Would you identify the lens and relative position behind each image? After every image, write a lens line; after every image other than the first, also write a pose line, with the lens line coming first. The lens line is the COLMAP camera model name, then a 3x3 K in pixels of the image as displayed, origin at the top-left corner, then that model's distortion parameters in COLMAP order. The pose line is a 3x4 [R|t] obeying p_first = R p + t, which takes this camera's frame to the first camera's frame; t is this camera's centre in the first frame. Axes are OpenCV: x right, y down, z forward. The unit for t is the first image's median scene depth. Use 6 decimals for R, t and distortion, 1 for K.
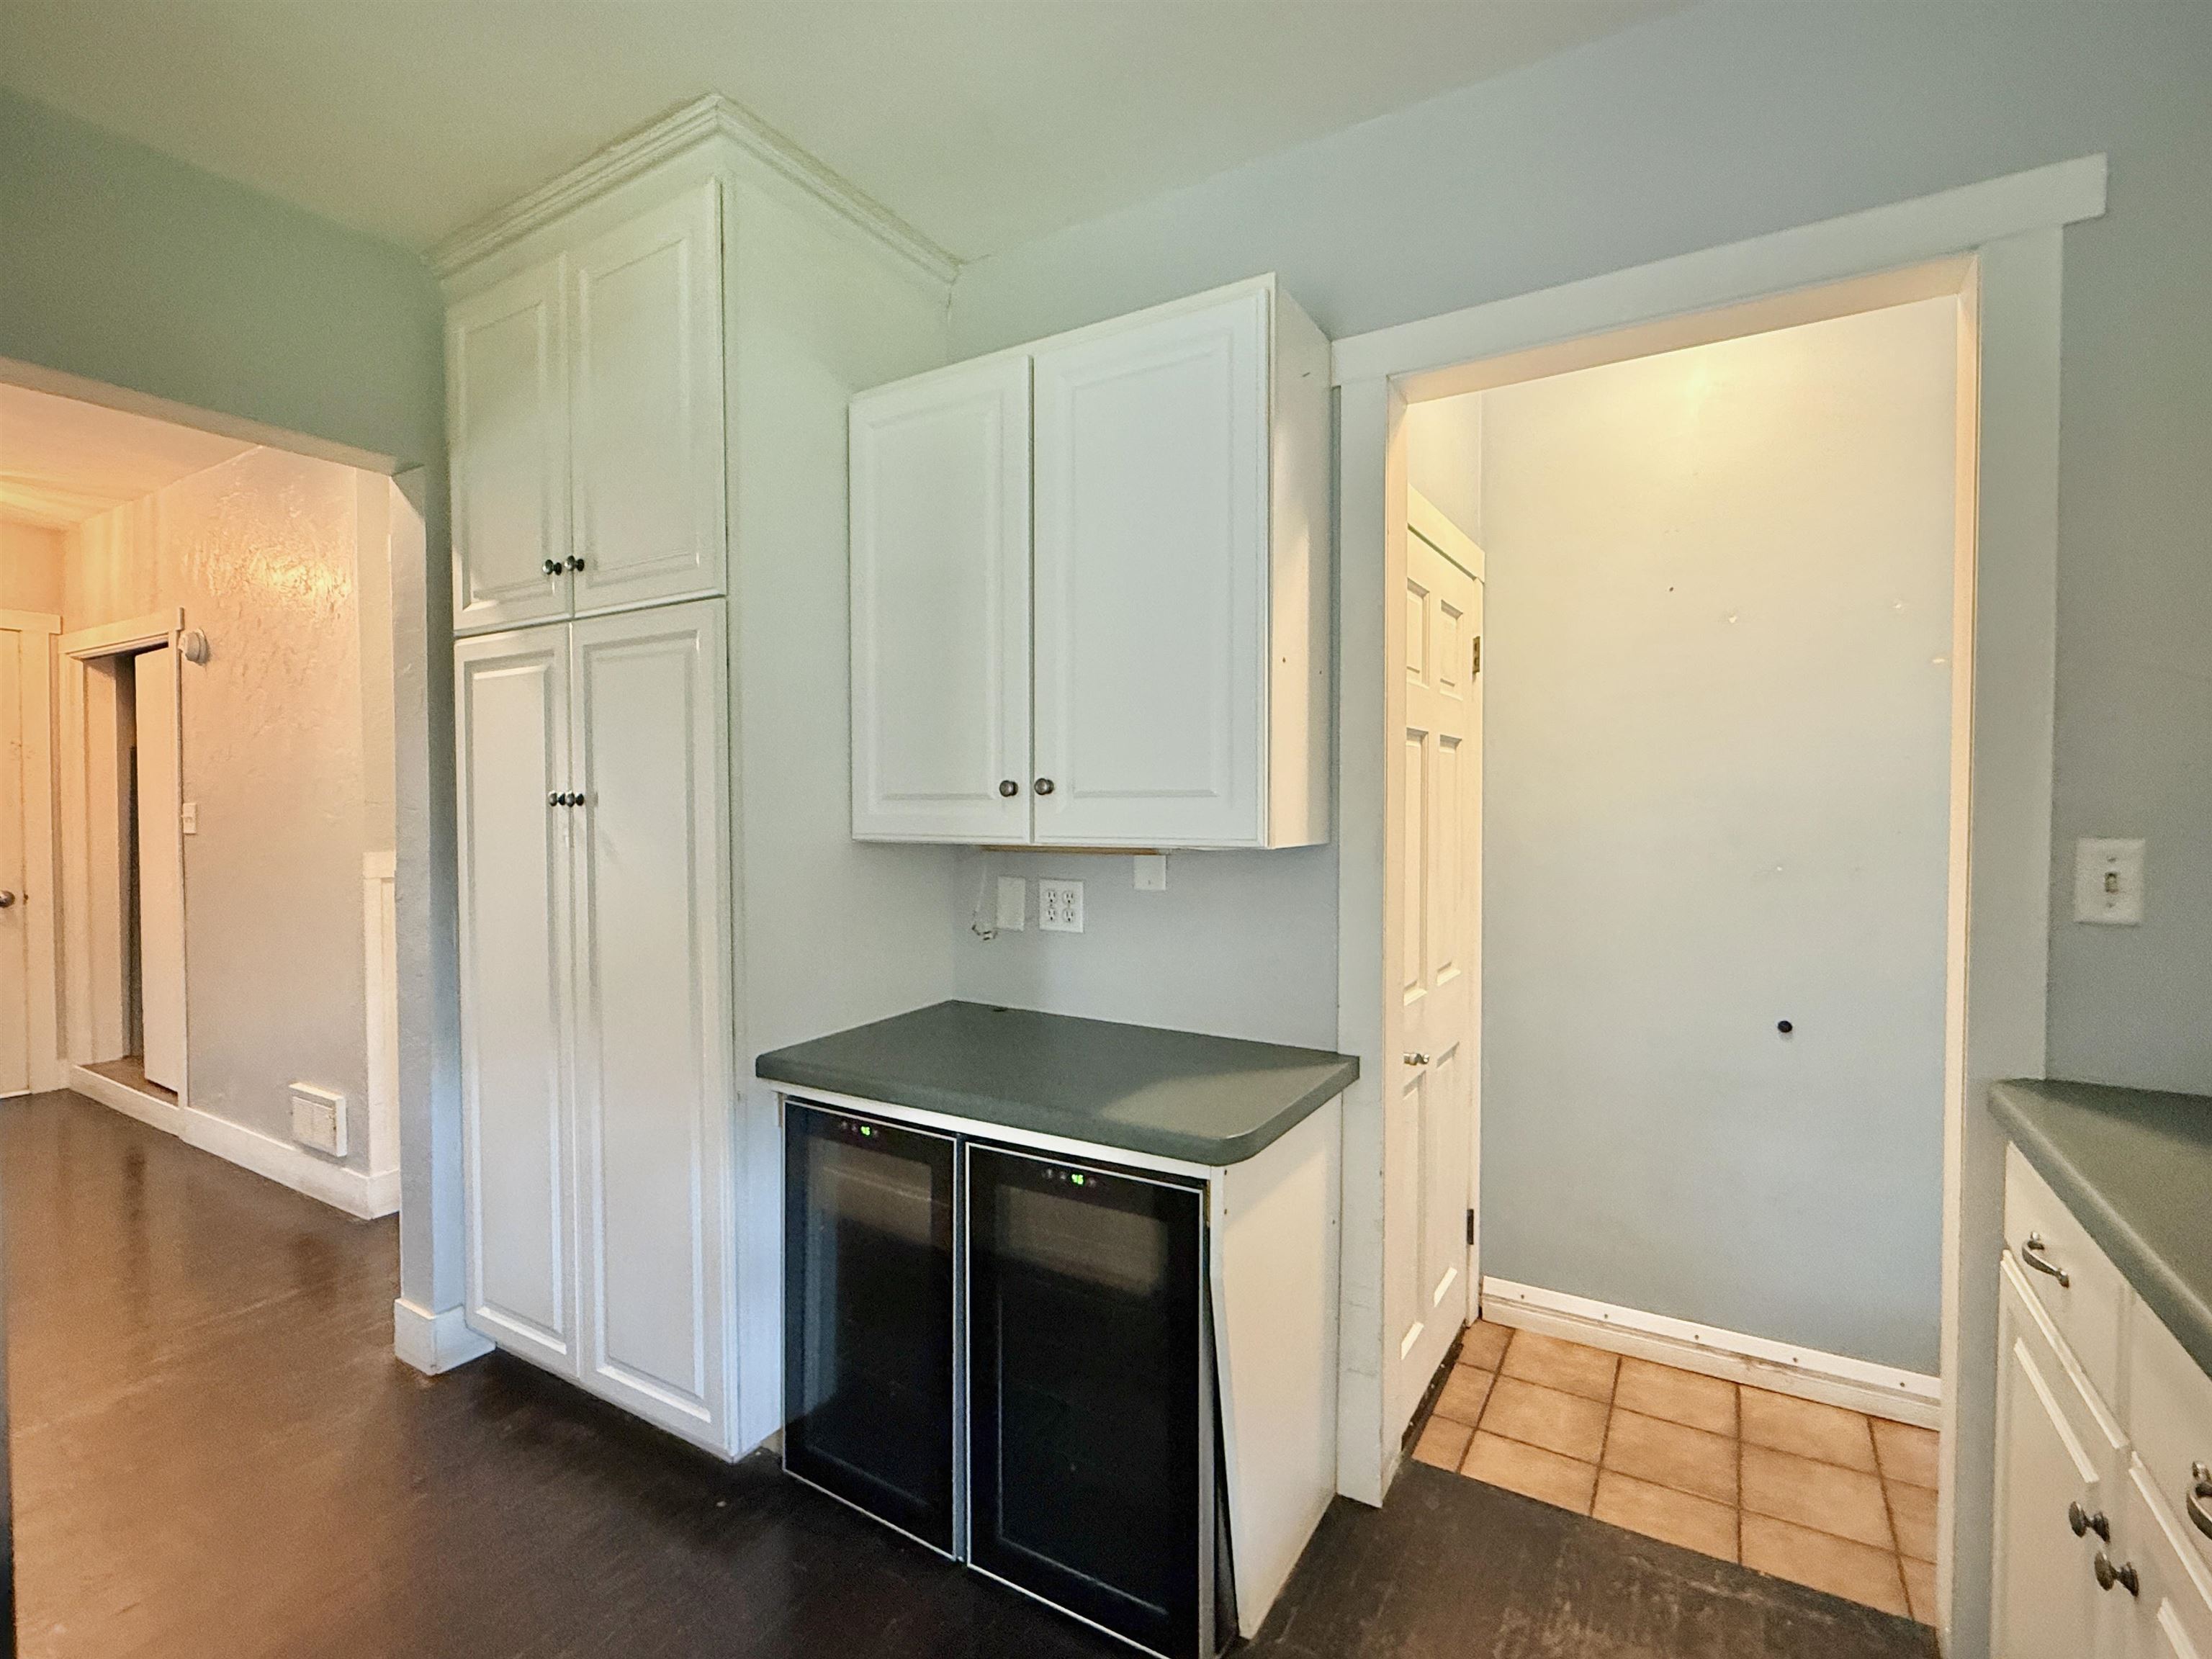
lens RADIAL K [[1021.2, 0, 1106.0], [0, 1021.2, 829.5], [0, 0, 1]] dist [-0.000569, 0.000046]
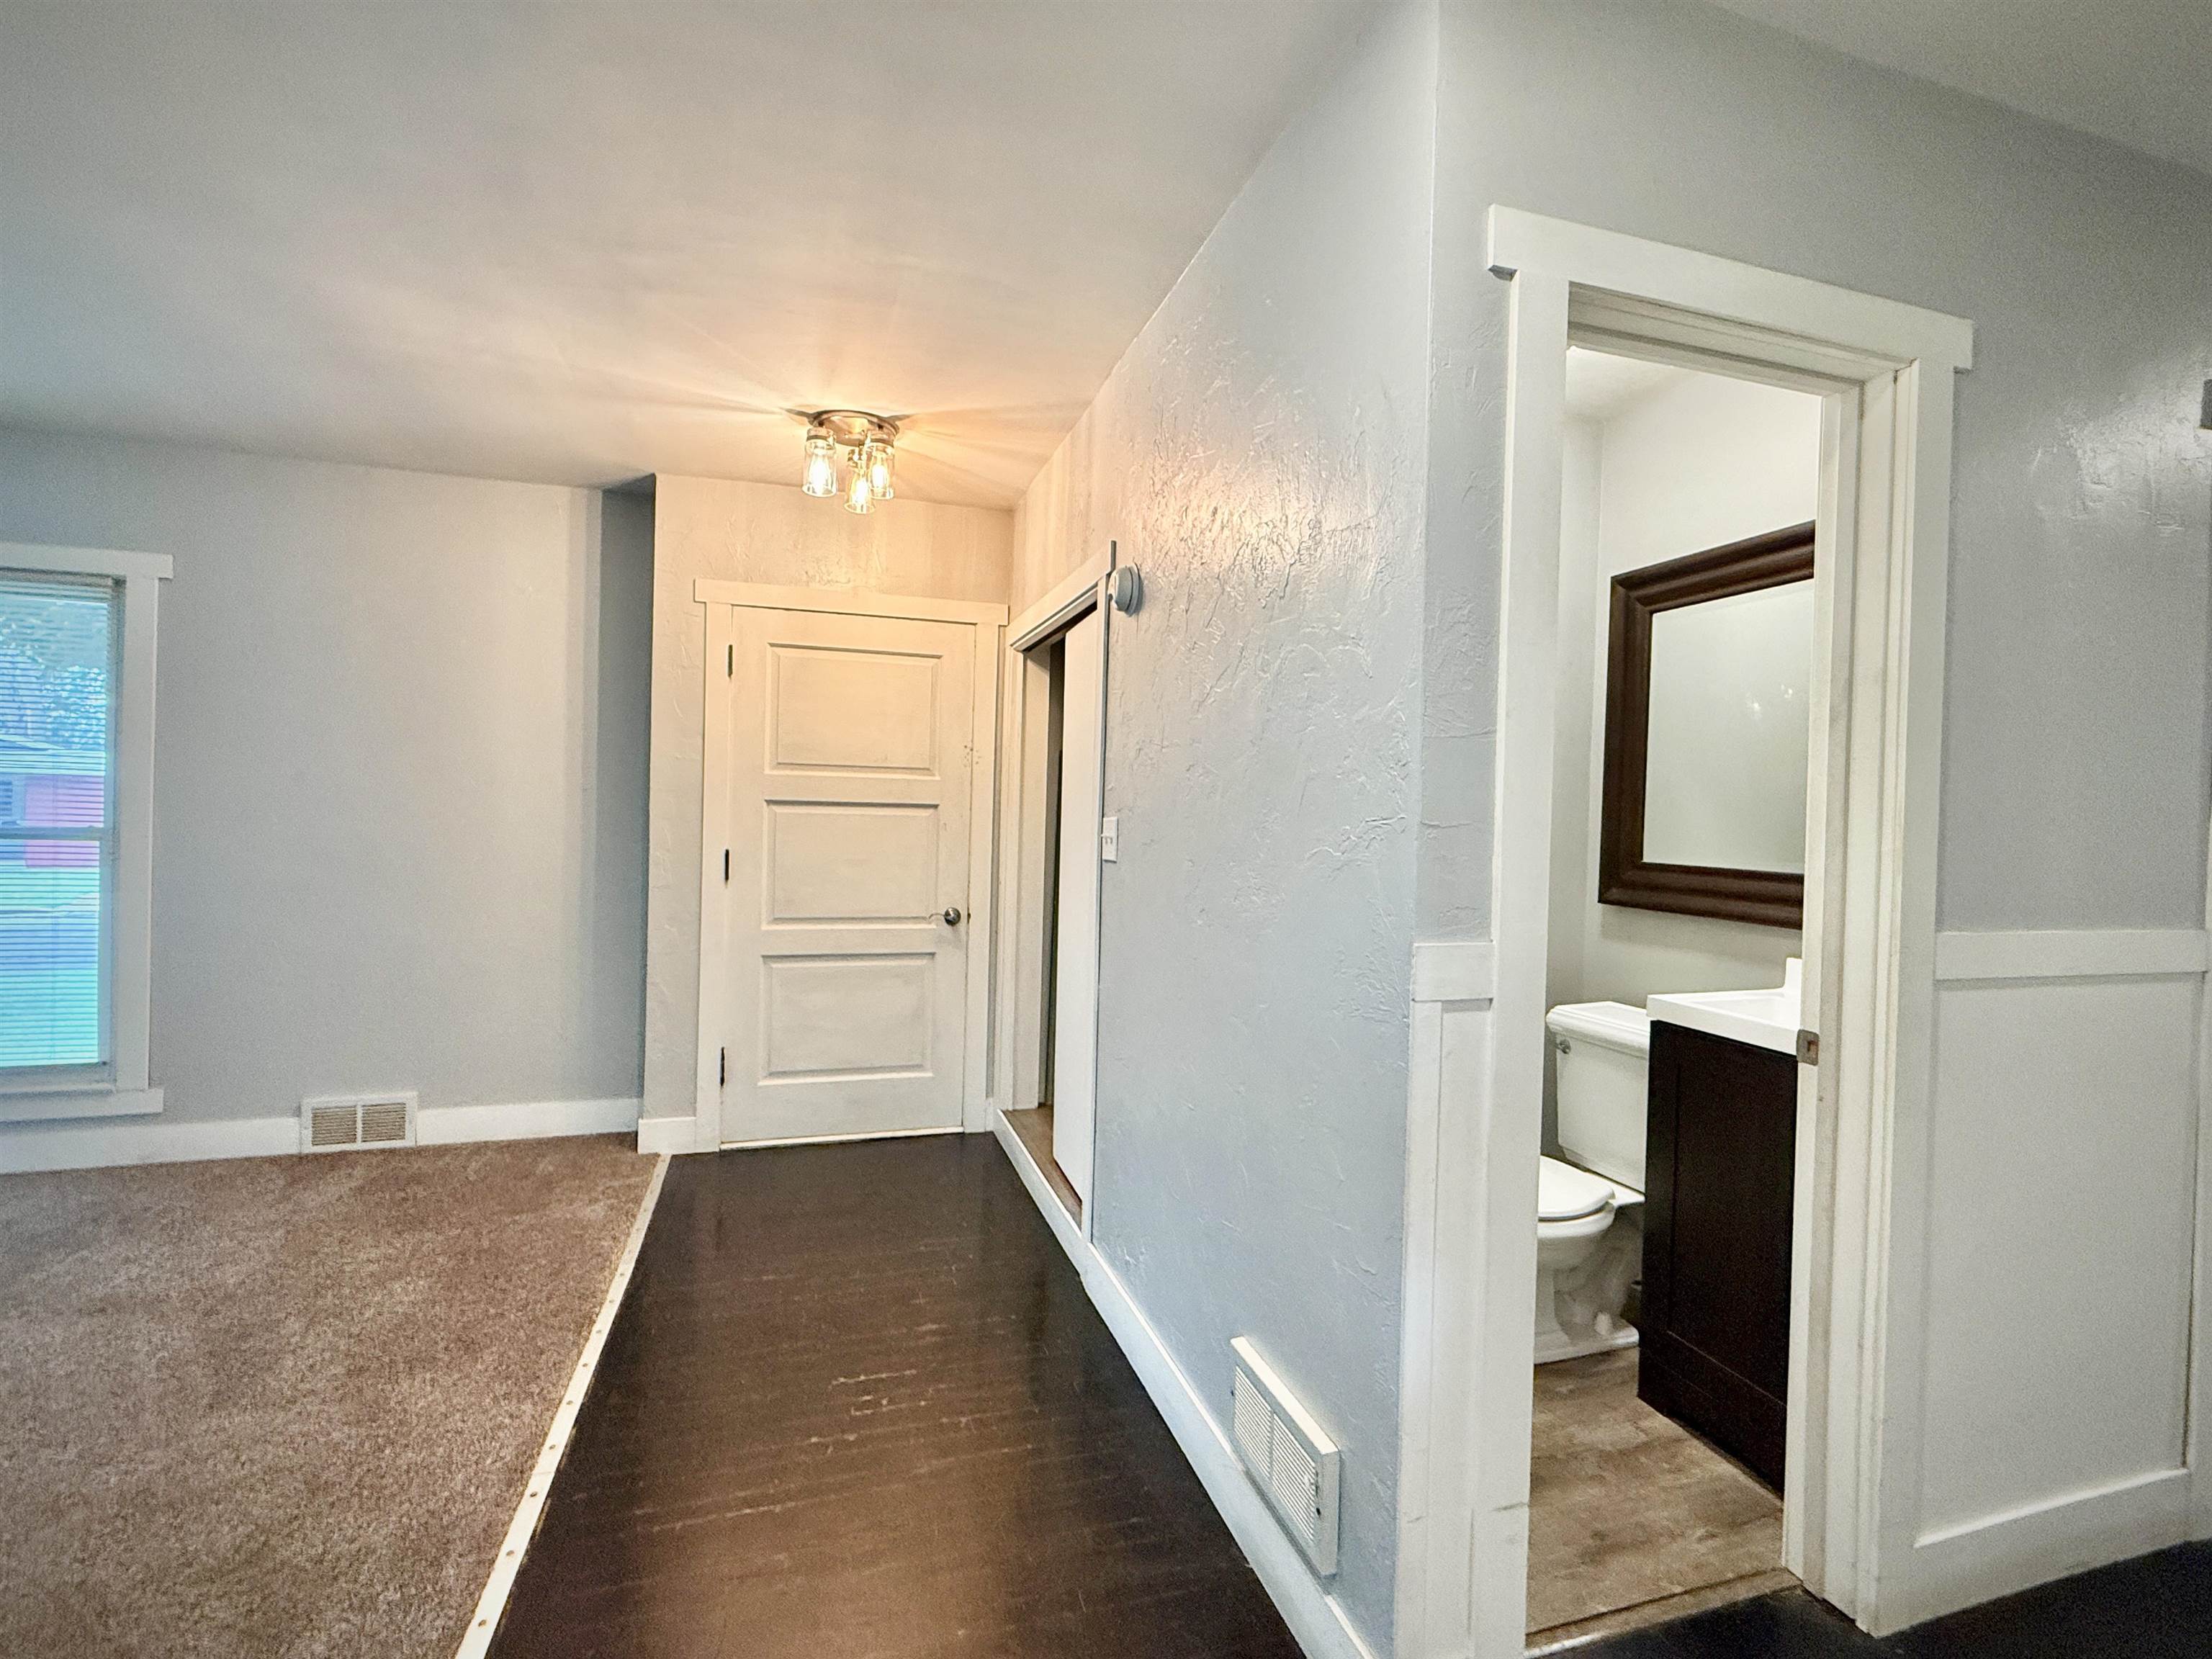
lens RADIAL K [[996.7, 0, 1098.8], [0, 996.7, 826.4], [0, 0, 1]] dist [-0.000136, -0.000817]
pose [[0.743495, 0.026393, -0.668220, -0.417462], [-0.039918, 0.999191, -0.004949, -0.014858], [0.667549, 0.030353, 0.743947, 0.454162]]
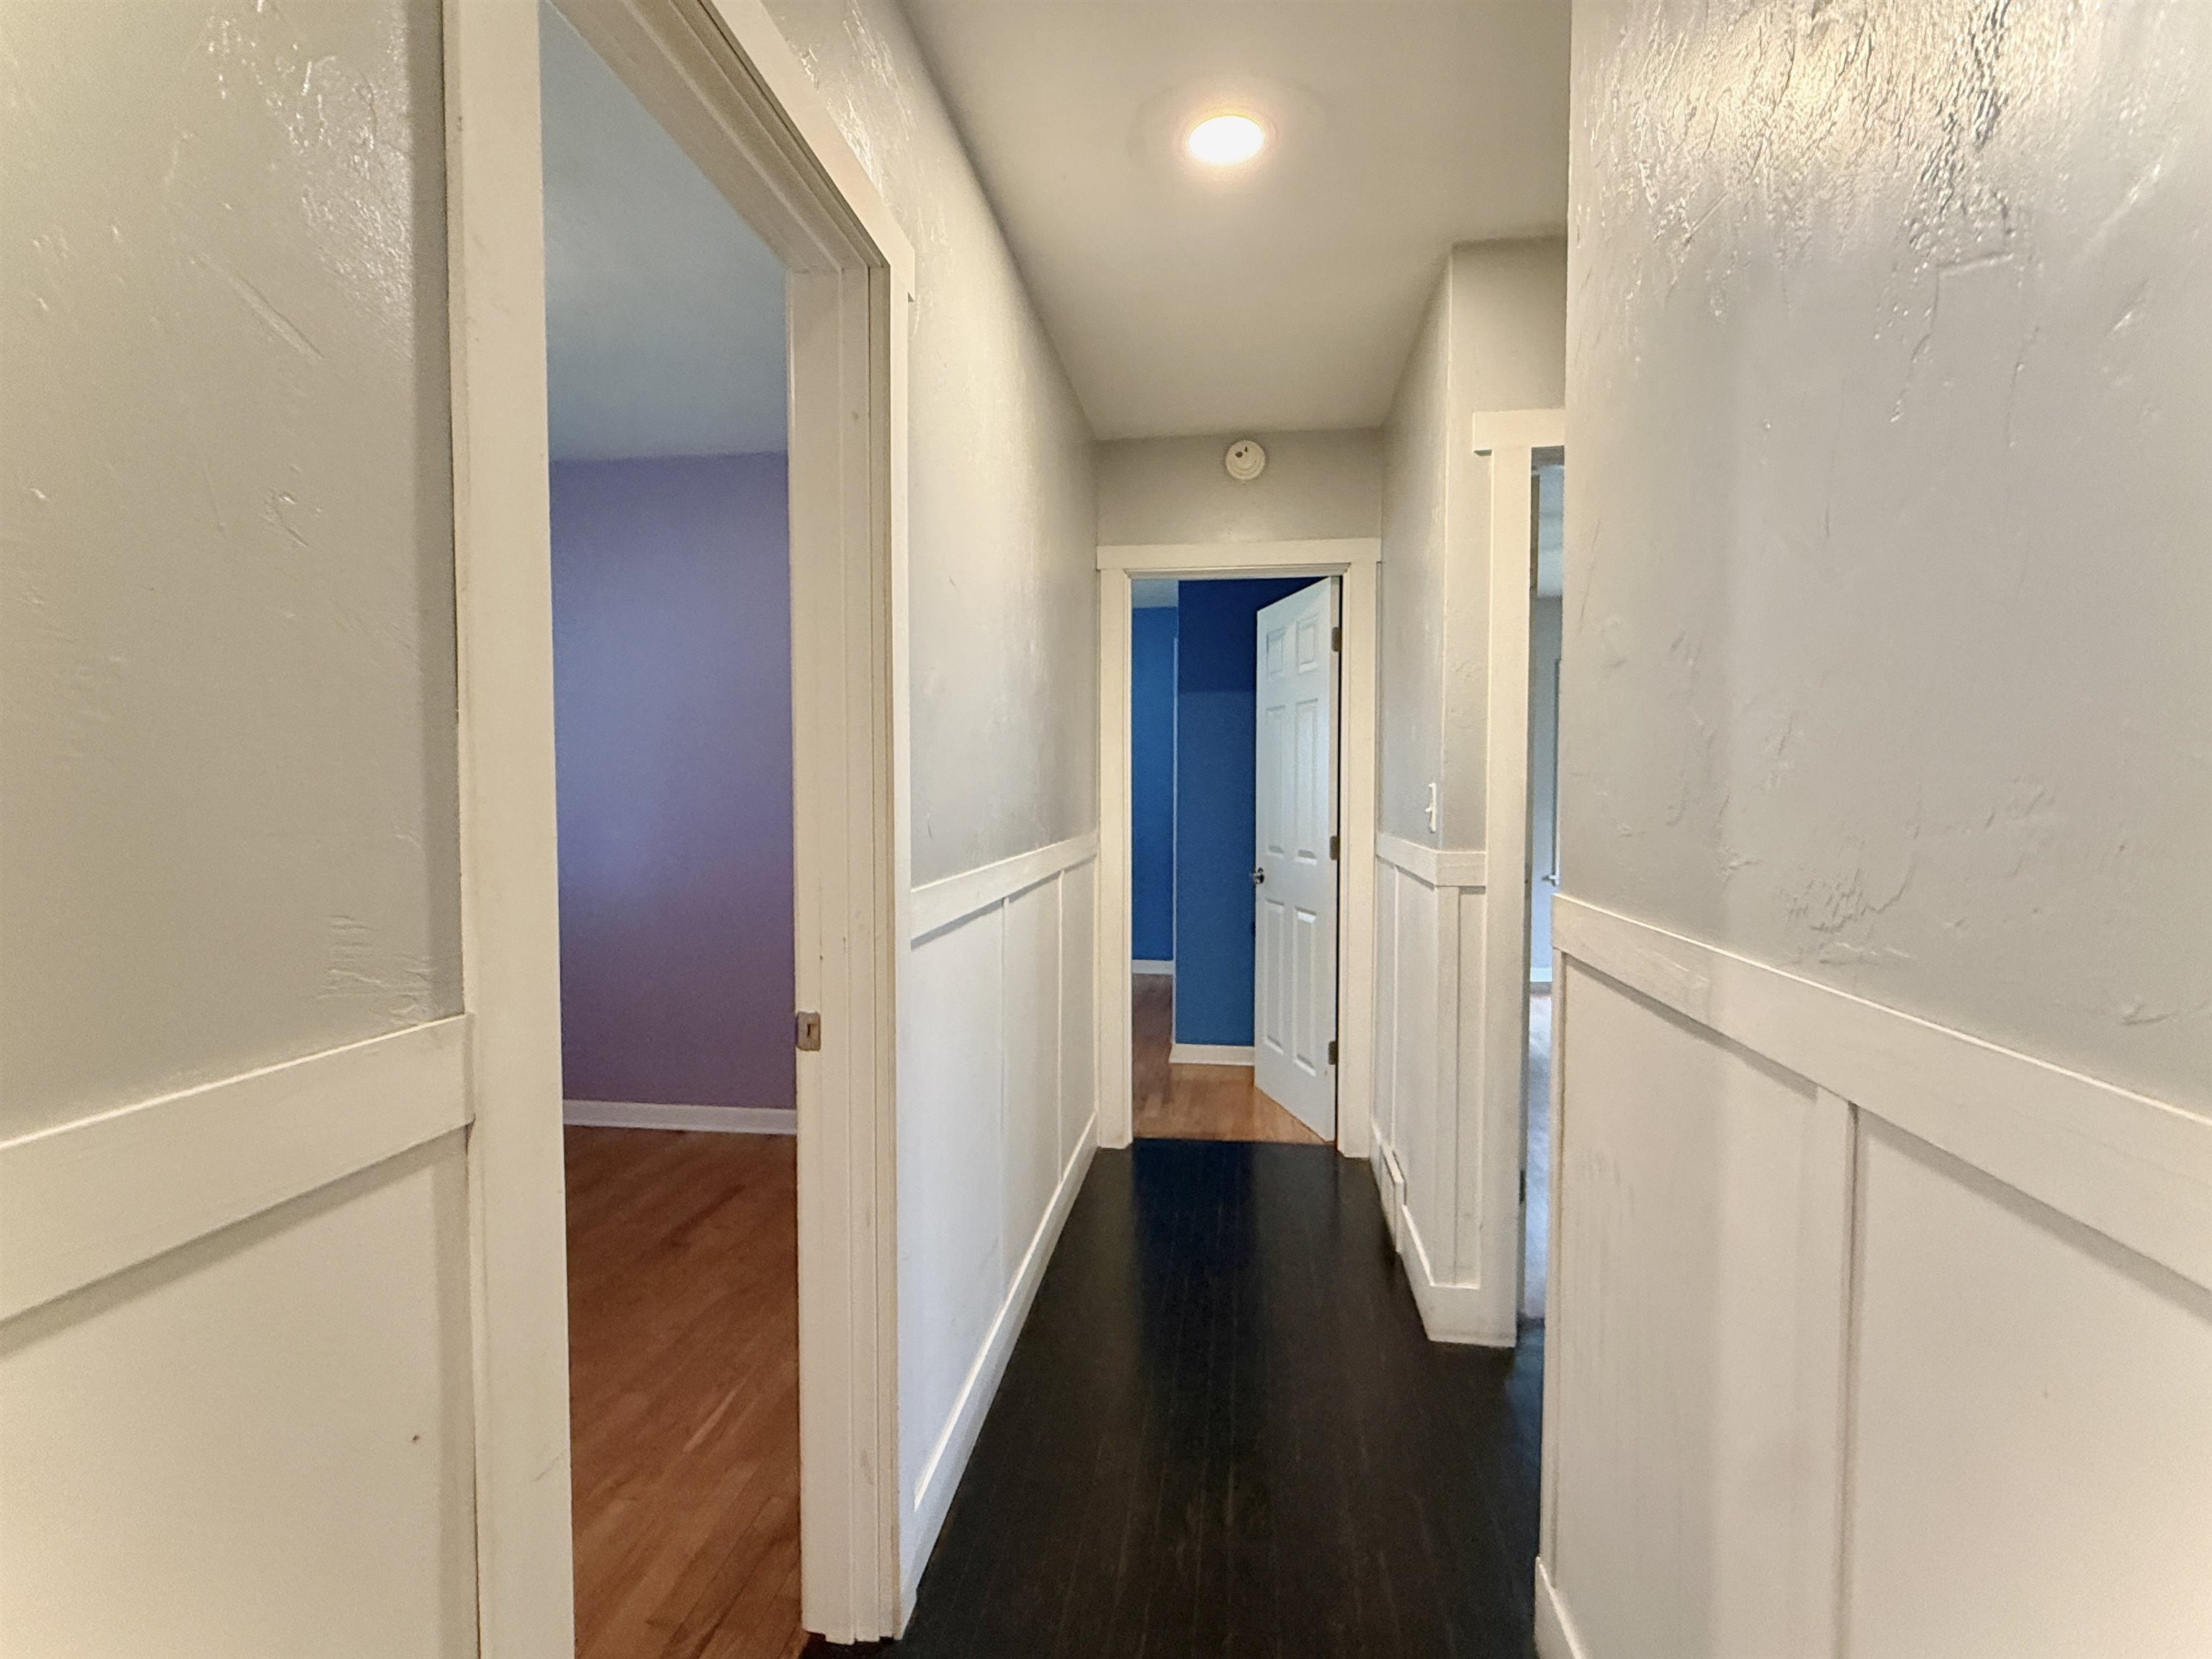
lens RADIAL K [[1064.8, 0, 1102.1], [0, 1064.8, 834.3], [0, 0, 1]] dist [0.000342, -0.000123]
pose [[0.917443, -0.016371, 0.397530, -0.317544], [0.007934, 0.999707, 0.022858, -0.023707], [-0.397788, -0.017817, 0.917304, 0.916053]]
